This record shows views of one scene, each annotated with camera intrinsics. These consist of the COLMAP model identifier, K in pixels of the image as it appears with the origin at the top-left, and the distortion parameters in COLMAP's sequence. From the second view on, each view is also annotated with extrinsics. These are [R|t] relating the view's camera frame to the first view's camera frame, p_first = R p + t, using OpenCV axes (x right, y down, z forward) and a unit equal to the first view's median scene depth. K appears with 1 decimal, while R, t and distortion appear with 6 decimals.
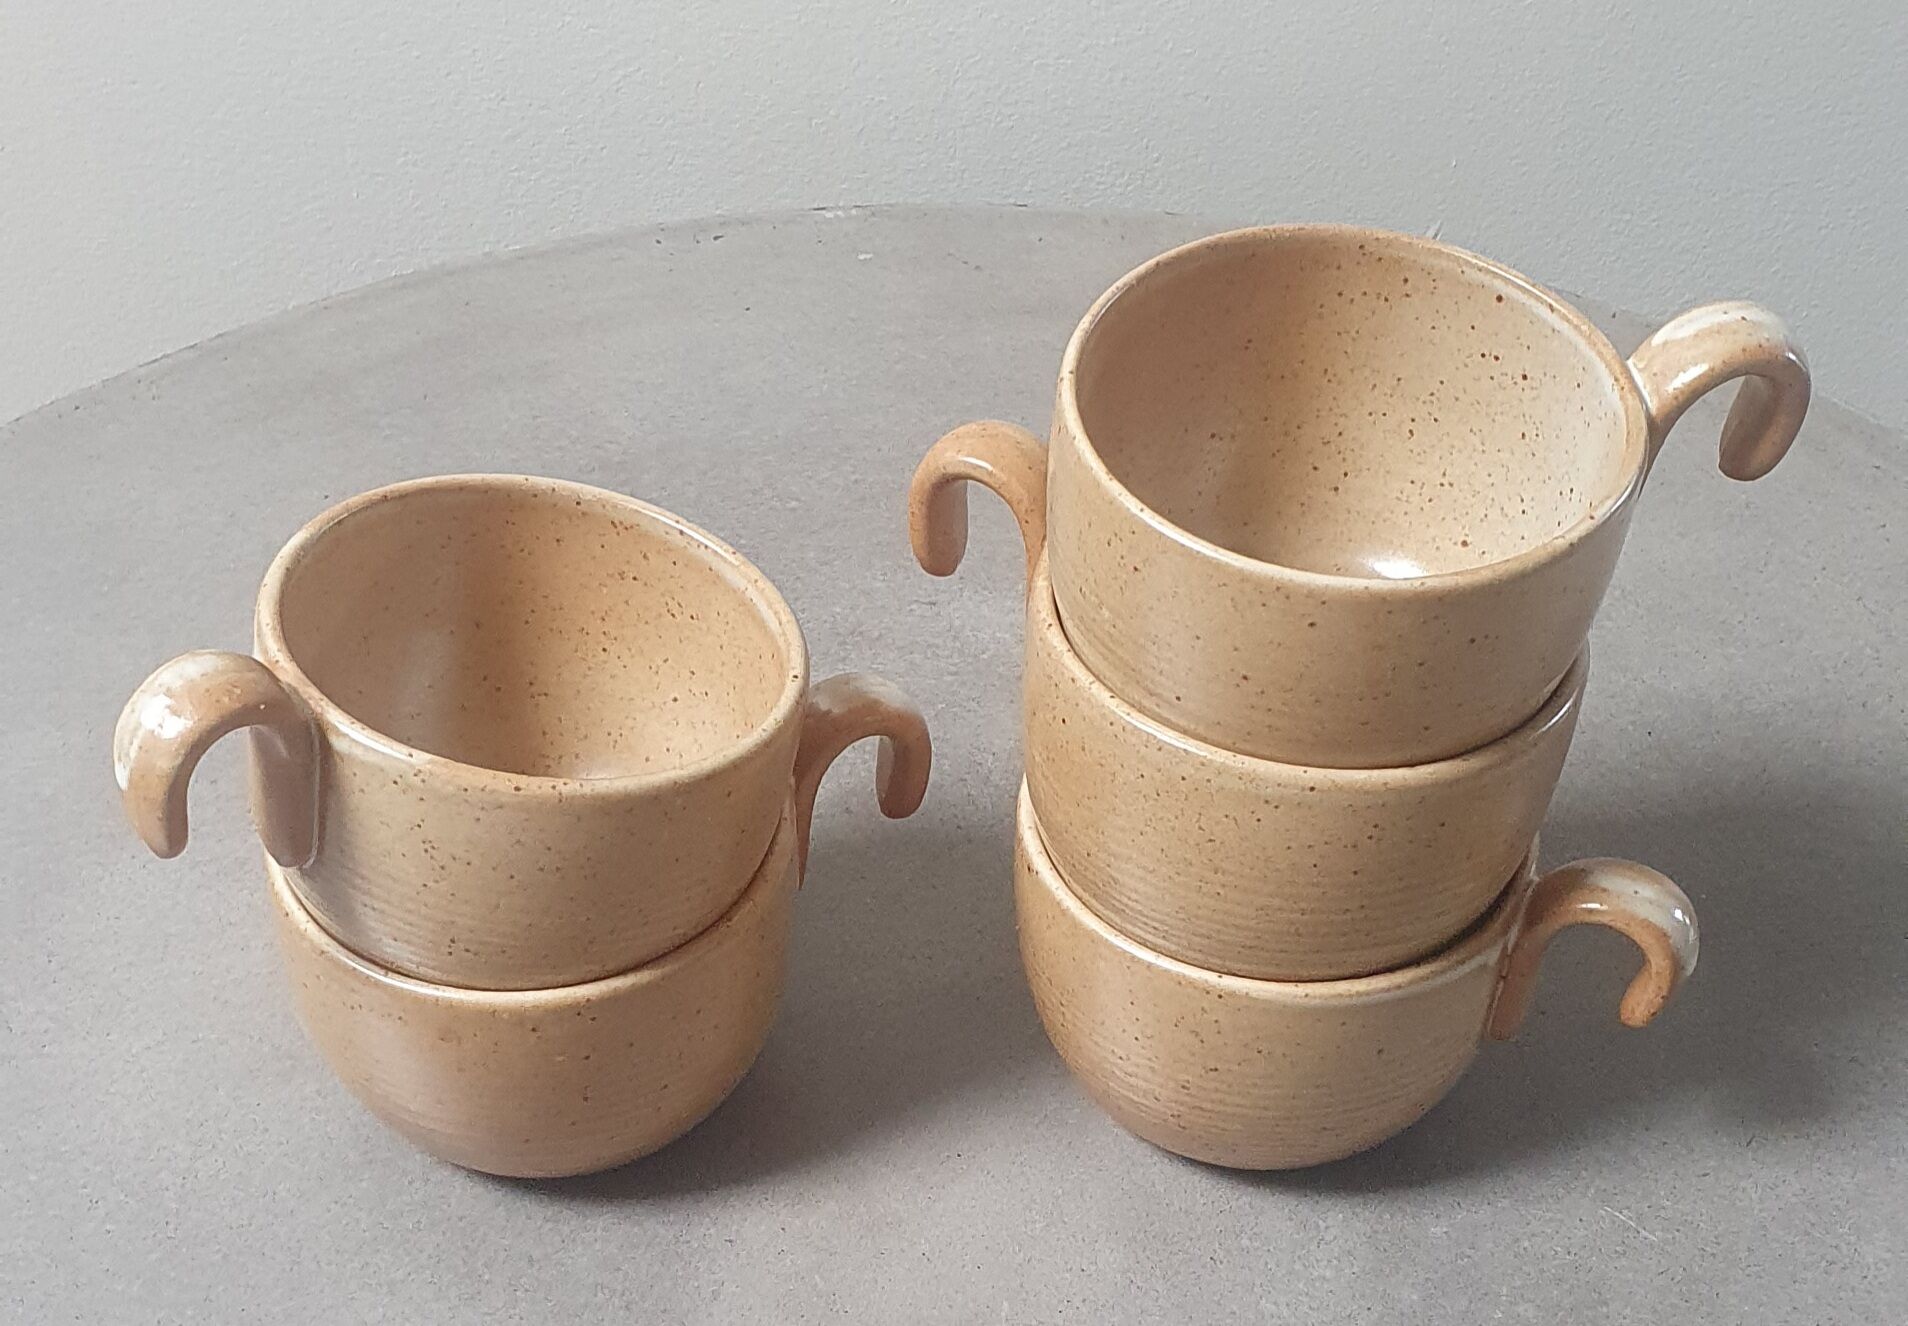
lens RADIAL K [[3420.2, 0, 870.9], [0, 3420.2, 941.4], [0, 0, 1]] dist [0.018922, 0.000000]
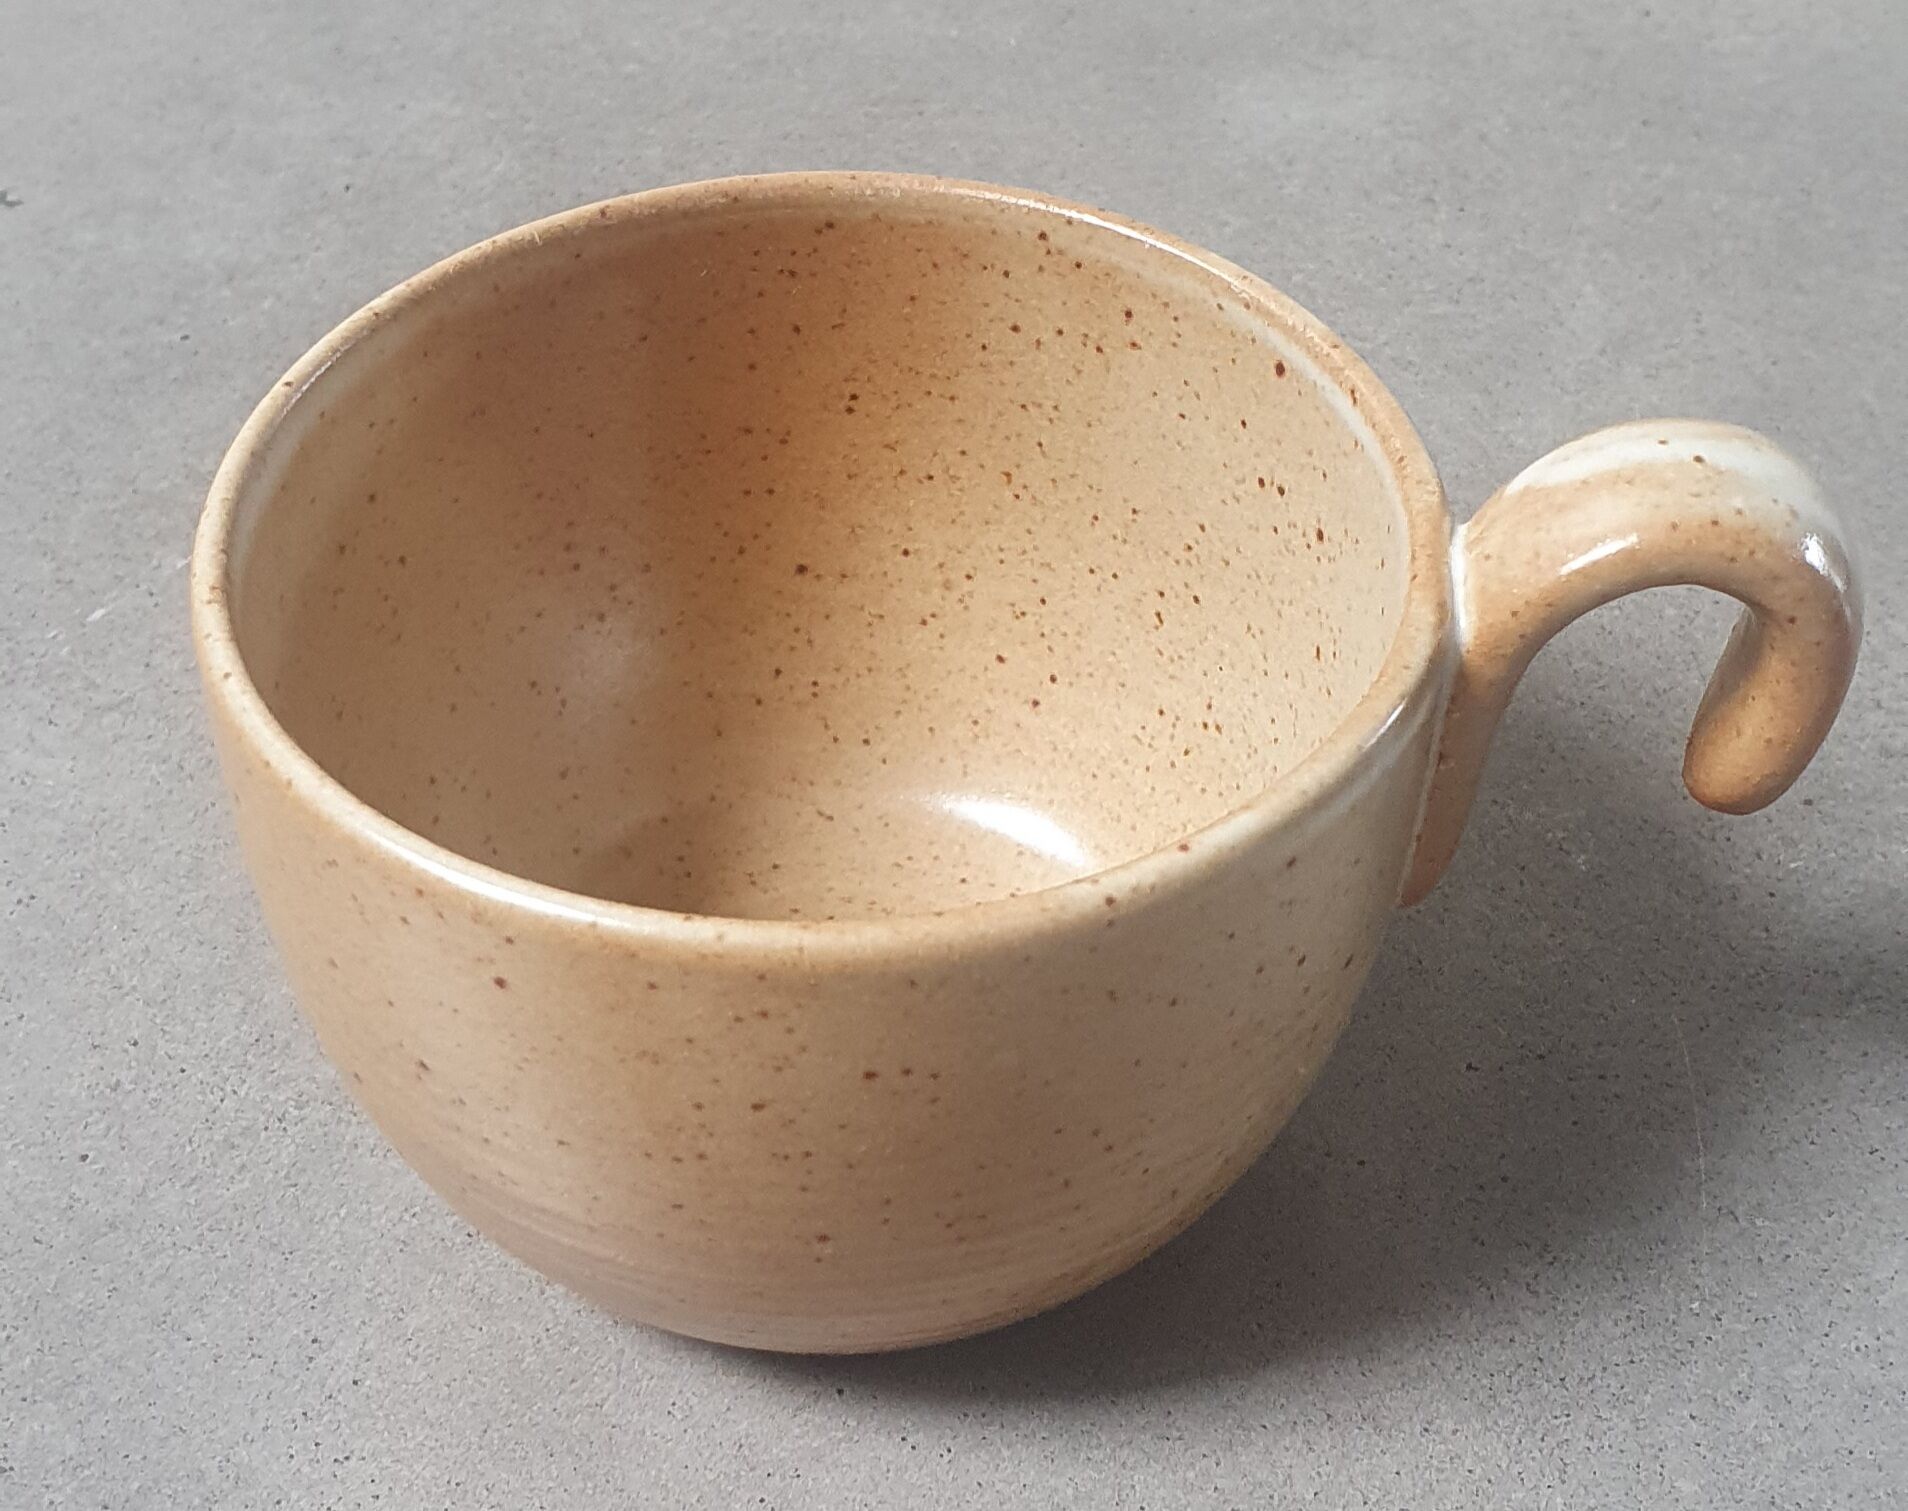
lens RADIAL K [[3270.4, 0, 952.3], [0, 3270.4, 764.3], [0, 0, 1]] dist [0.145395, 0.000000]
pose [[0.962274, 0.152145, -0.225568, 0.248409], [-0.169840, 0.983575, -0.061119, -0.093780], [0.212564, 0.097124, 0.972308, 0.530129]]
